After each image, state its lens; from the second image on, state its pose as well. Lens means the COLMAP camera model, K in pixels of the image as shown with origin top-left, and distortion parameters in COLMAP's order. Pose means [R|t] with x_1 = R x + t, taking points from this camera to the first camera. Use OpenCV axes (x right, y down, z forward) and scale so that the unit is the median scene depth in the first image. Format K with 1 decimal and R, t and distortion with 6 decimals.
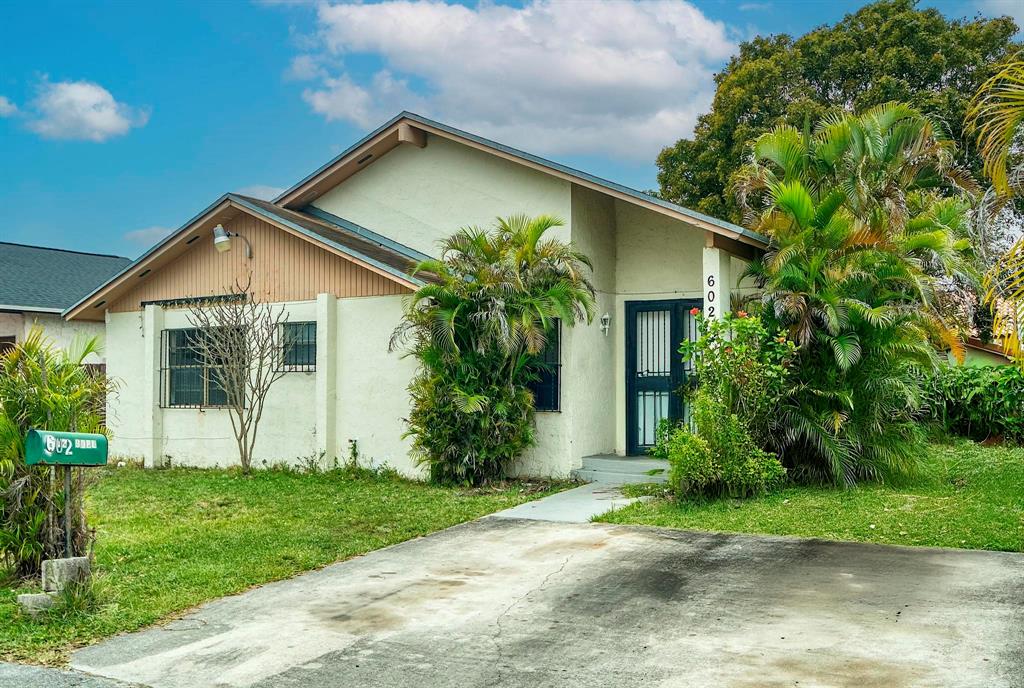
lens RADIAL K [[994.0, 0, 512.0], [0, 994.0, 344.0], [0, 0, 1]] dist [0.005763, 0.005607]
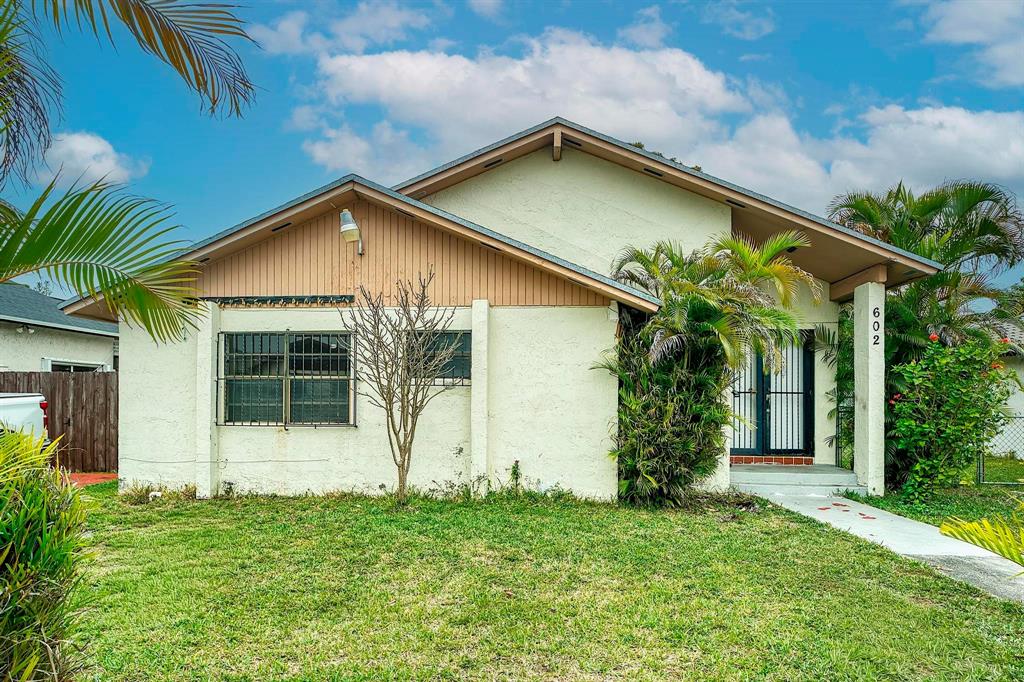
lens RADIAL K [[614.7, 0, 511.8], [0, 614.7, 387.4], [0, 0, 1]] dist [0.000317, 0.000091]
pose [[0.893591, 0.016318, 0.448585, -0.405964], [-0.028282, 0.999400, 0.019984, 0.016369], [-0.447990, -0.030545, 0.893516, 0.475458]]
